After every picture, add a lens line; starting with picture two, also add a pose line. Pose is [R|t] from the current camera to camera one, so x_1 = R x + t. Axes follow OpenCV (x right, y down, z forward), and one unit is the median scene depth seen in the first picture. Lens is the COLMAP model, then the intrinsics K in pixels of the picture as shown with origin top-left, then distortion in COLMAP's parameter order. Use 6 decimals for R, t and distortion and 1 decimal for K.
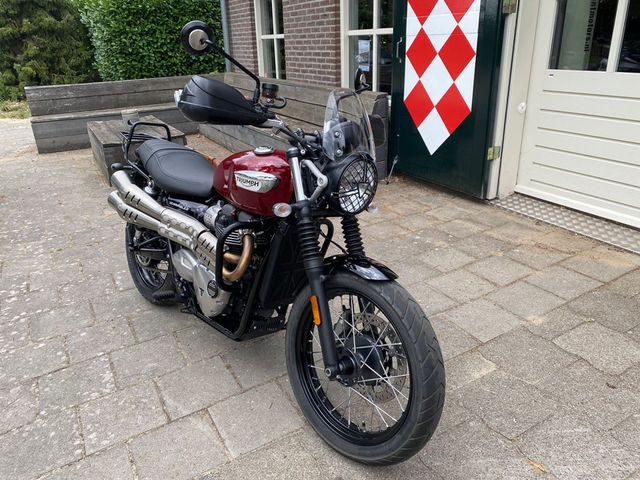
lens RADIAL K [[486.6, 0, 320.2], [0, 486.6, 233.8], [0, 0, 1]] dist [0.047041, -0.070047]
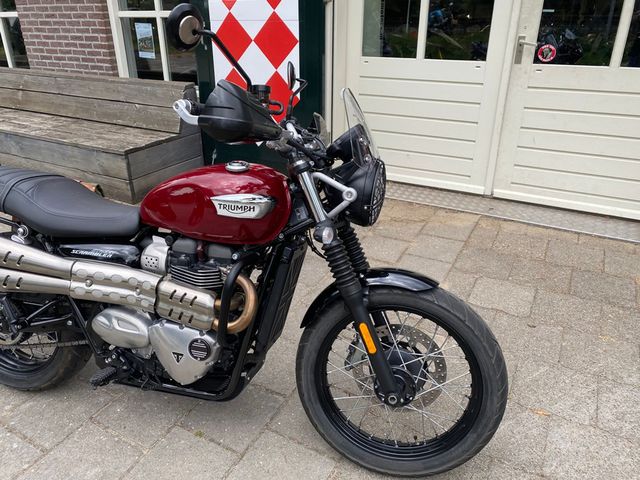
lens RADIAL K [[487.3, 0, 314.8], [0, 487.3, 239.1], [0, 0, 1]] dist [0.006186, -0.002482]
pose [[0.850965, -0.192992, 0.488480, -0.221861], [0.172275, 0.981153, 0.087527, -0.052650], [-0.496165, 0.009670, 0.868174, 0.121420]]
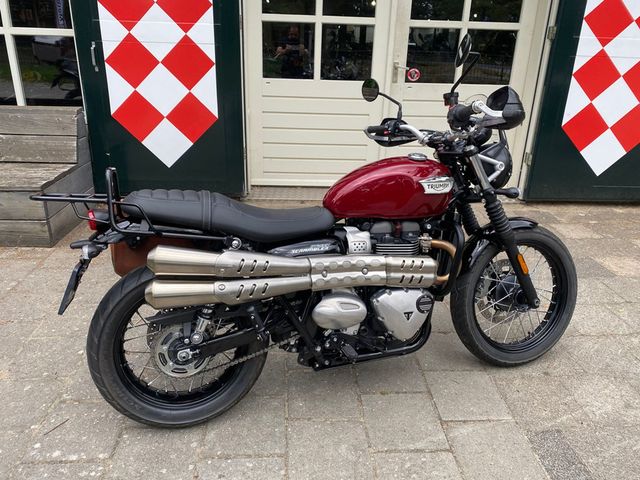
lens RADIAL K [[486.6, 0, 320.2], [0, 486.6, 233.8], [0, 0, 1]] dist [0.047041, -0.070047]
pose [[0.426512, -0.280887, 0.859761, -0.598629], [0.293120, 0.942181, 0.162402, -0.128835], [-0.855668, 0.182747, 0.484186, 0.366520]]
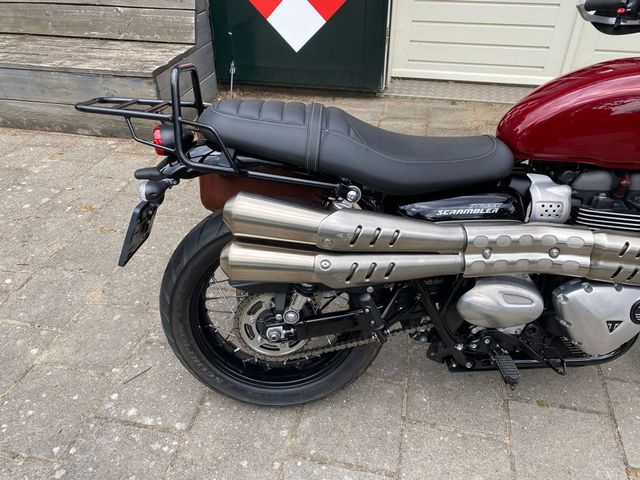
lens RADIAL K [[487.1, 0, 321.0], [0, 487.1, 245.6], [0, 0, 1]] dist [0.010091, -0.007171]
pose [[0.660181, -0.414745, 0.626217, -0.450064], [0.265006, 0.908726, 0.322473, -0.142643], [-0.702804, -0.046939, 0.709833, 0.461094]]
